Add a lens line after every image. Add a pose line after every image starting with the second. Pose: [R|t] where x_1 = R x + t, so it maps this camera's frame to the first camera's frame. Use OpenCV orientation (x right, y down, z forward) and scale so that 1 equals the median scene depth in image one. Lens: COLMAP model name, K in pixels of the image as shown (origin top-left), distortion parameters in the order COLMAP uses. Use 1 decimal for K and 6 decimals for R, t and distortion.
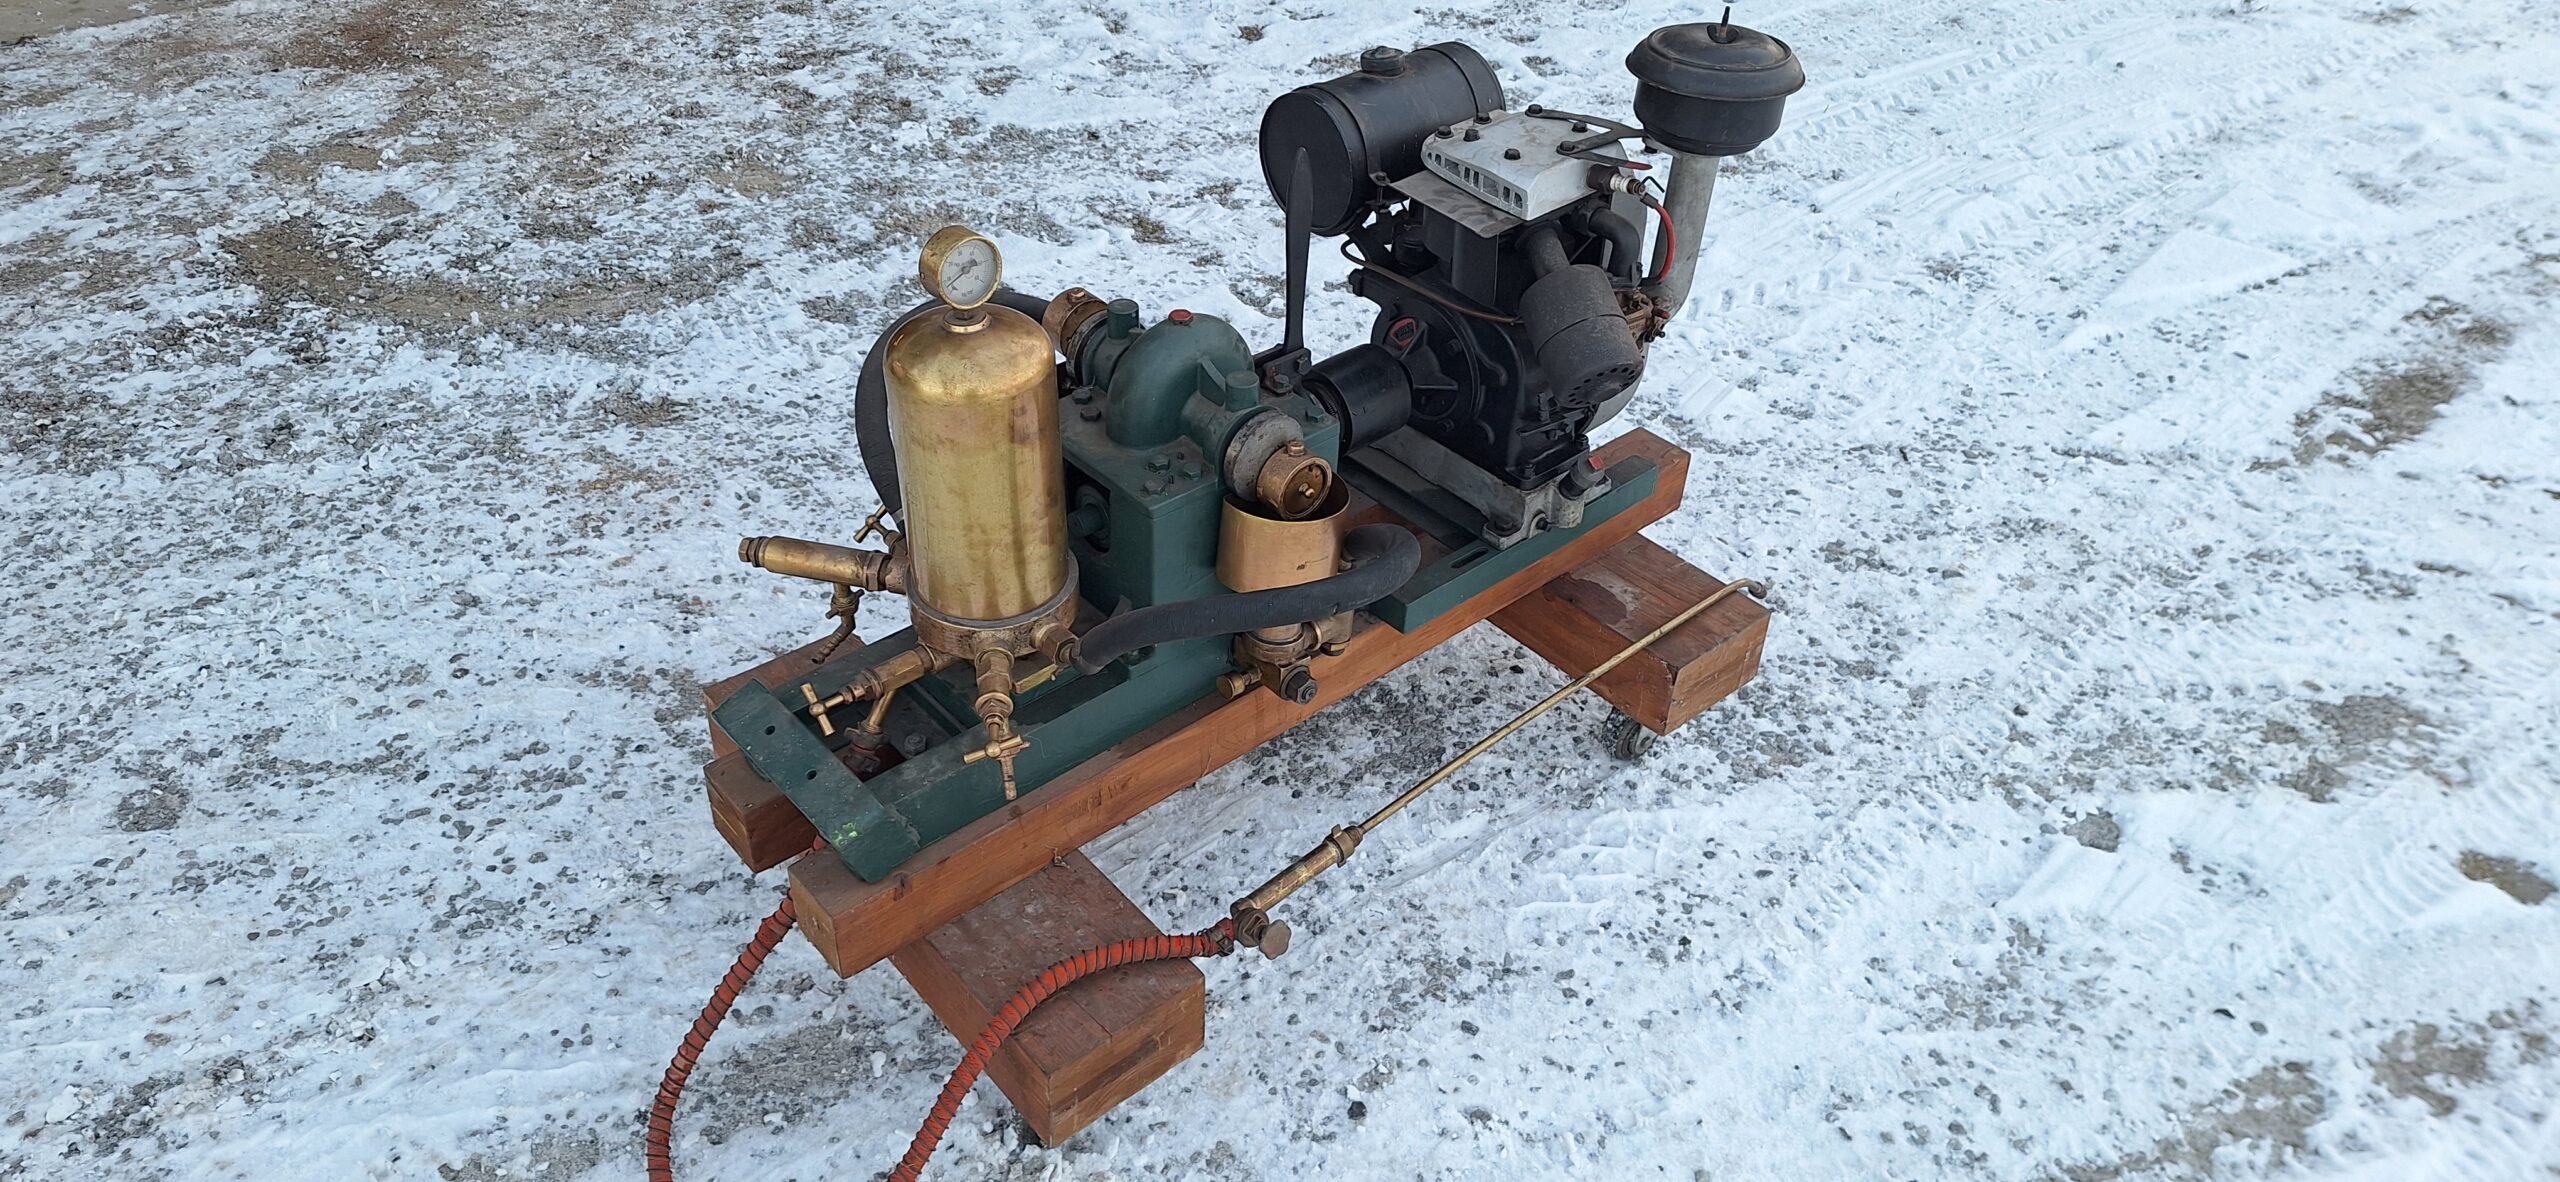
lens RADIAL K [[1774.8, 0, 1274.7], [0, 1774.8, 542.5], [0, 0, 1]] dist [0.069131, -0.088405]
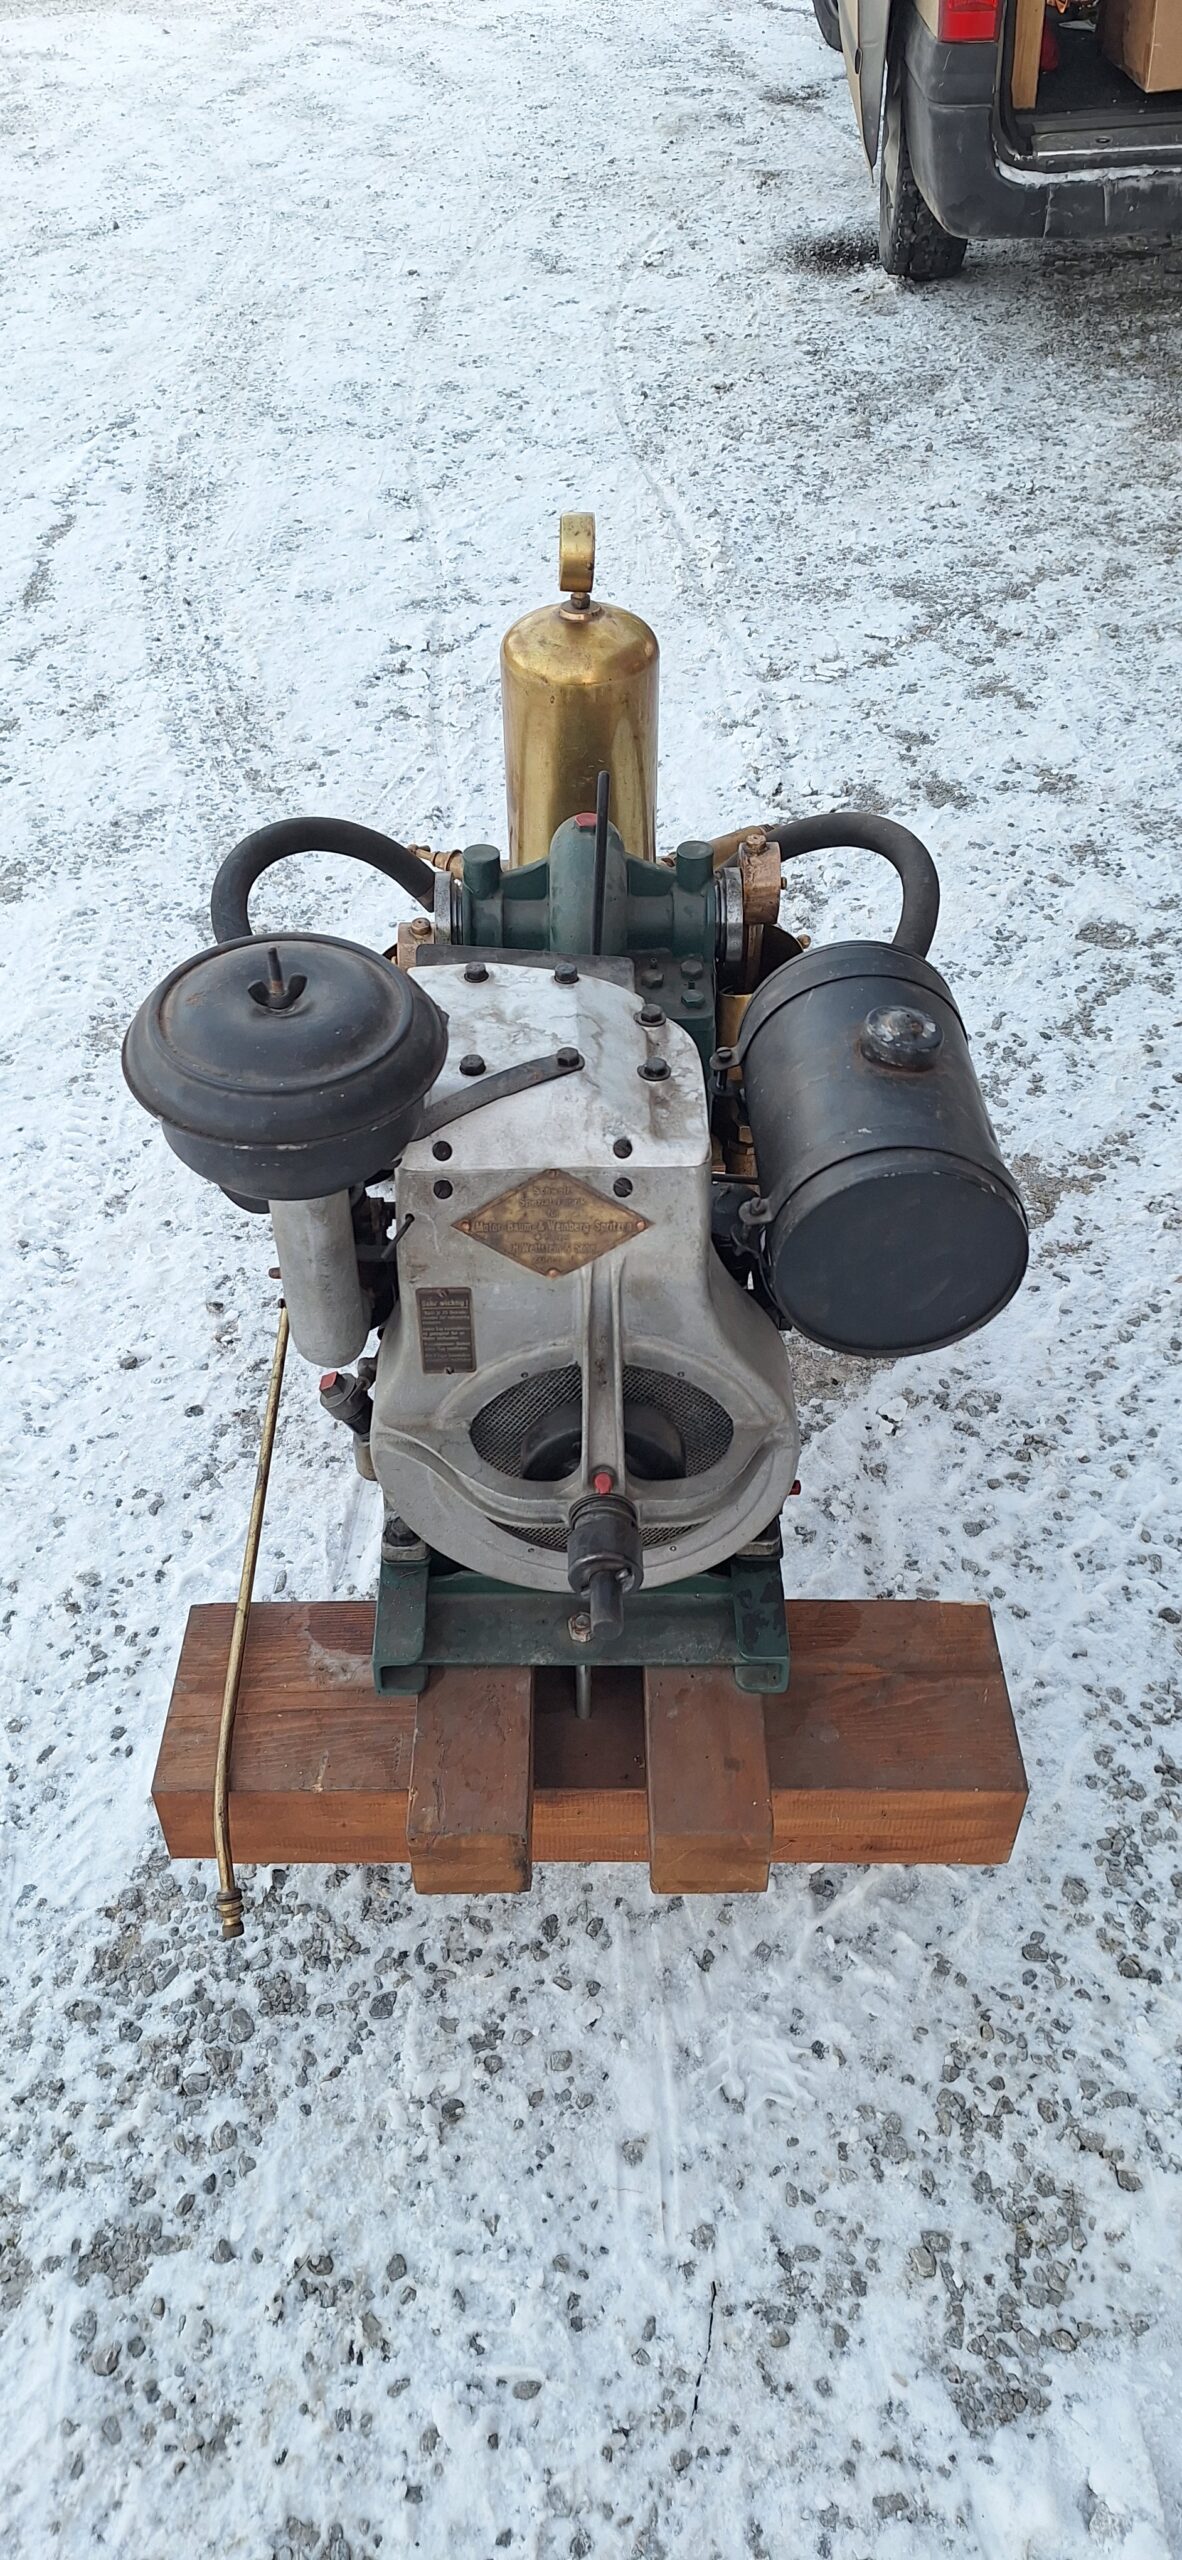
lens RADIAL K [[1774.8, 0, 584.2], [0, 1774.8, 1271.9], [0, 0, 1]] dist [0.069131, -0.088405]
pose [[-0.653259, 0.491302, -0.576086, 0.418182], [-0.452409, 0.356817, 0.817318, -0.569704], [0.607107, 0.794546, -0.010825, 0.877930]]
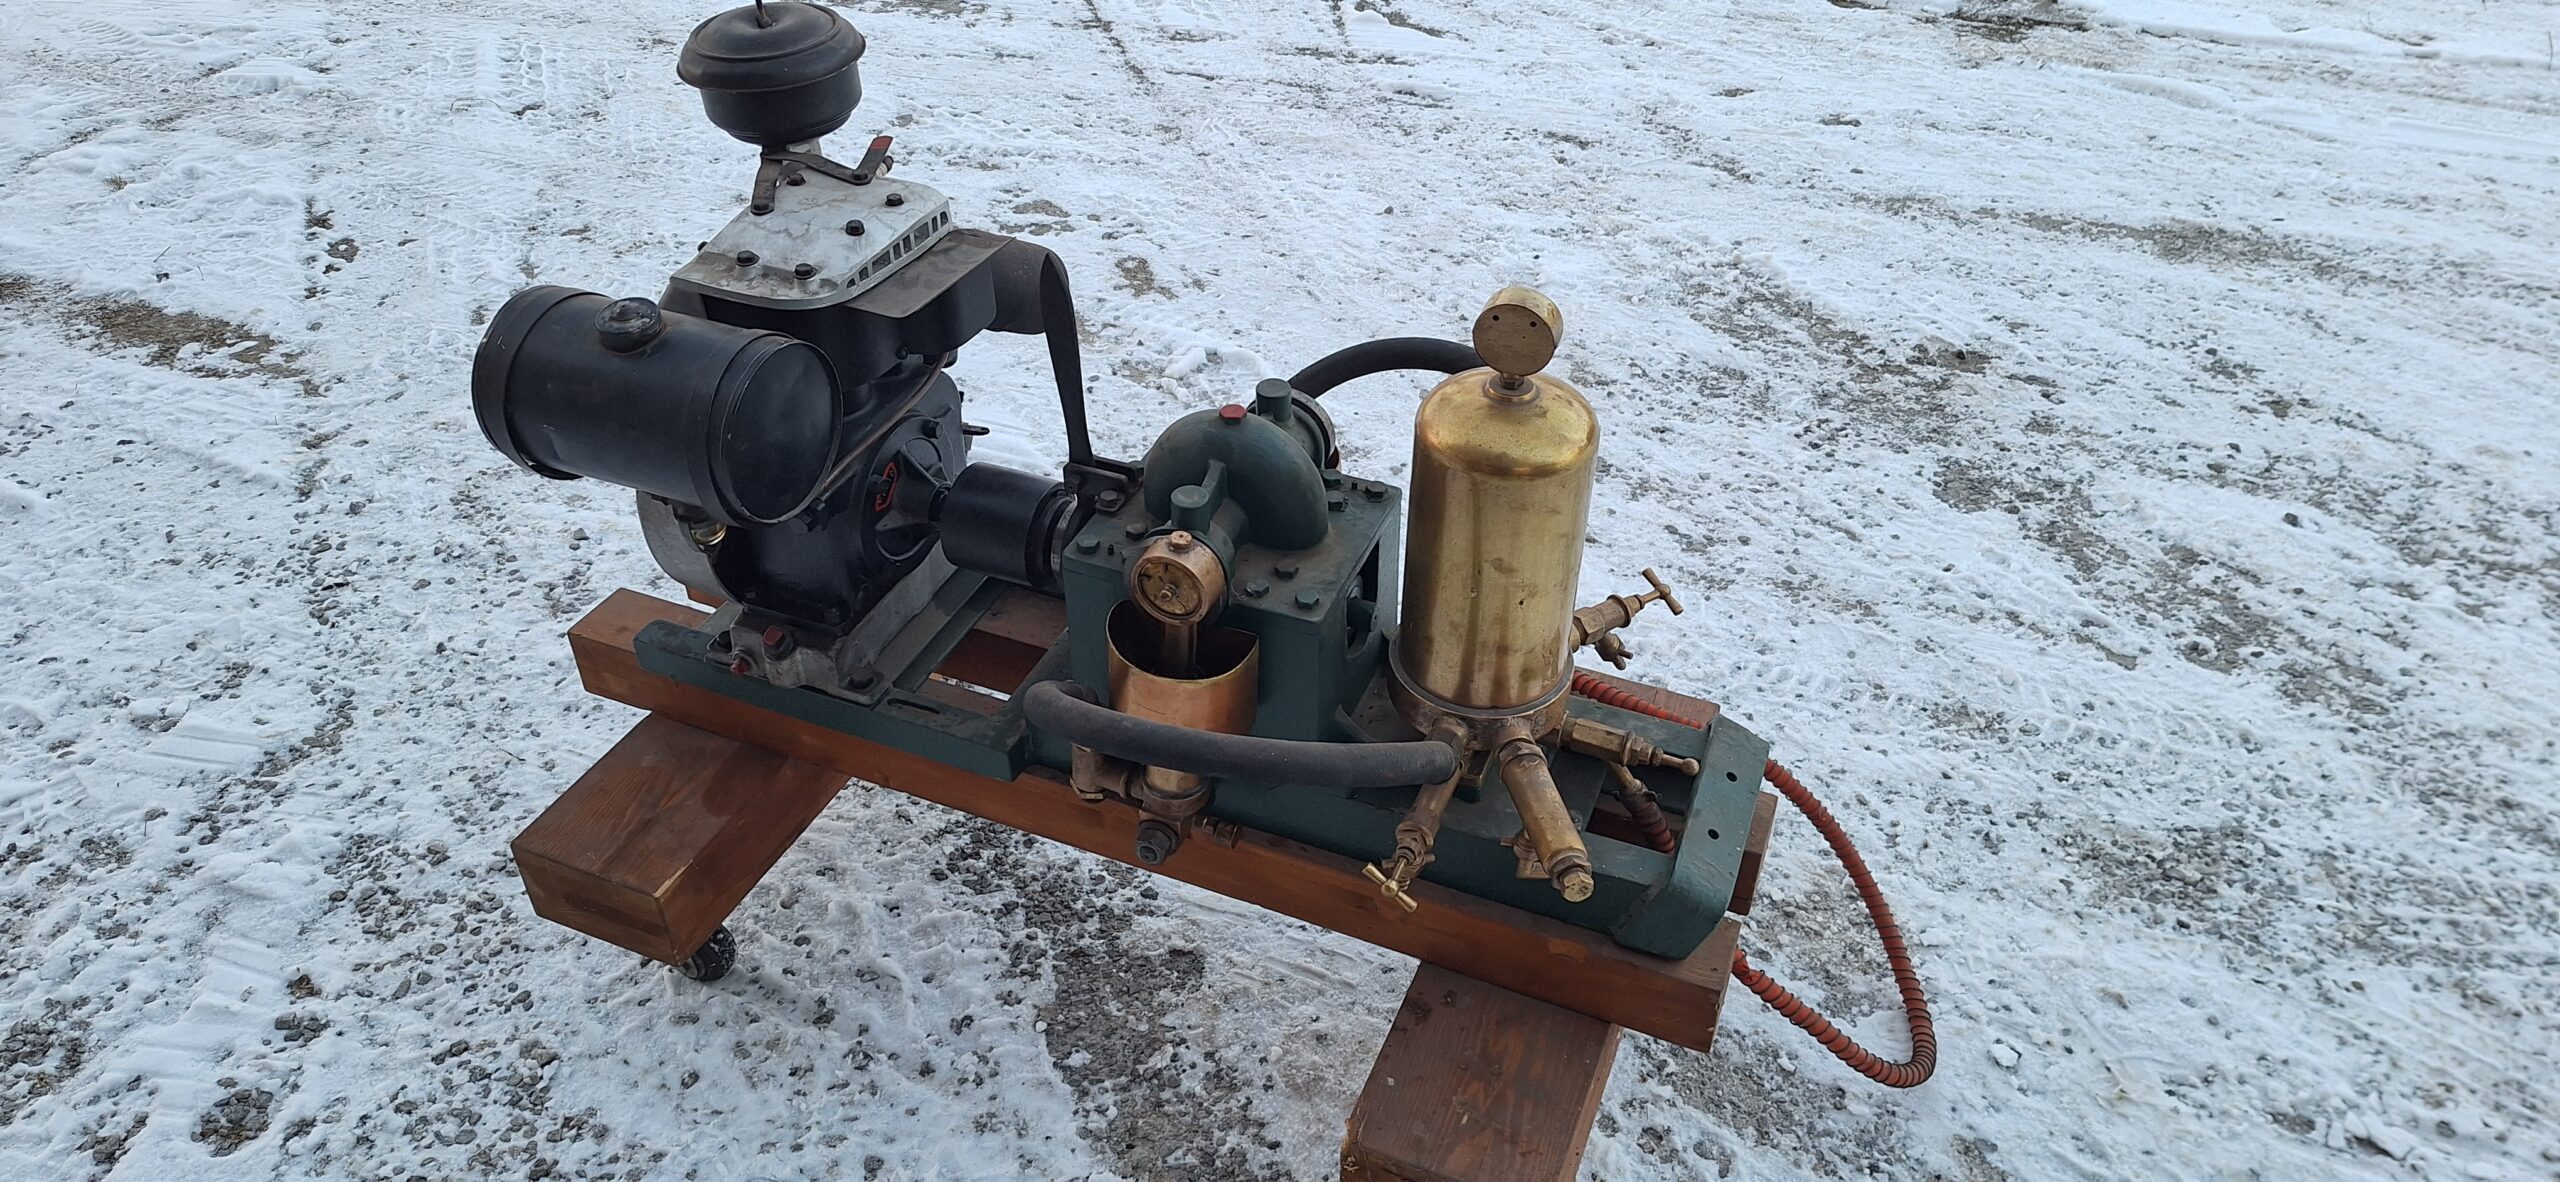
lens RADIAL K [[1774.8, 0, 1292.9], [0, 1774.8, 537.2], [0, 0, 1]] dist [0.069131, -0.088405]
pose [[-0.440450, -0.558881, 0.702607, -0.536789], [0.514580, 0.484140, 0.707684, -0.526570], [-0.735671, 0.673247, 0.074349, 0.707435]]
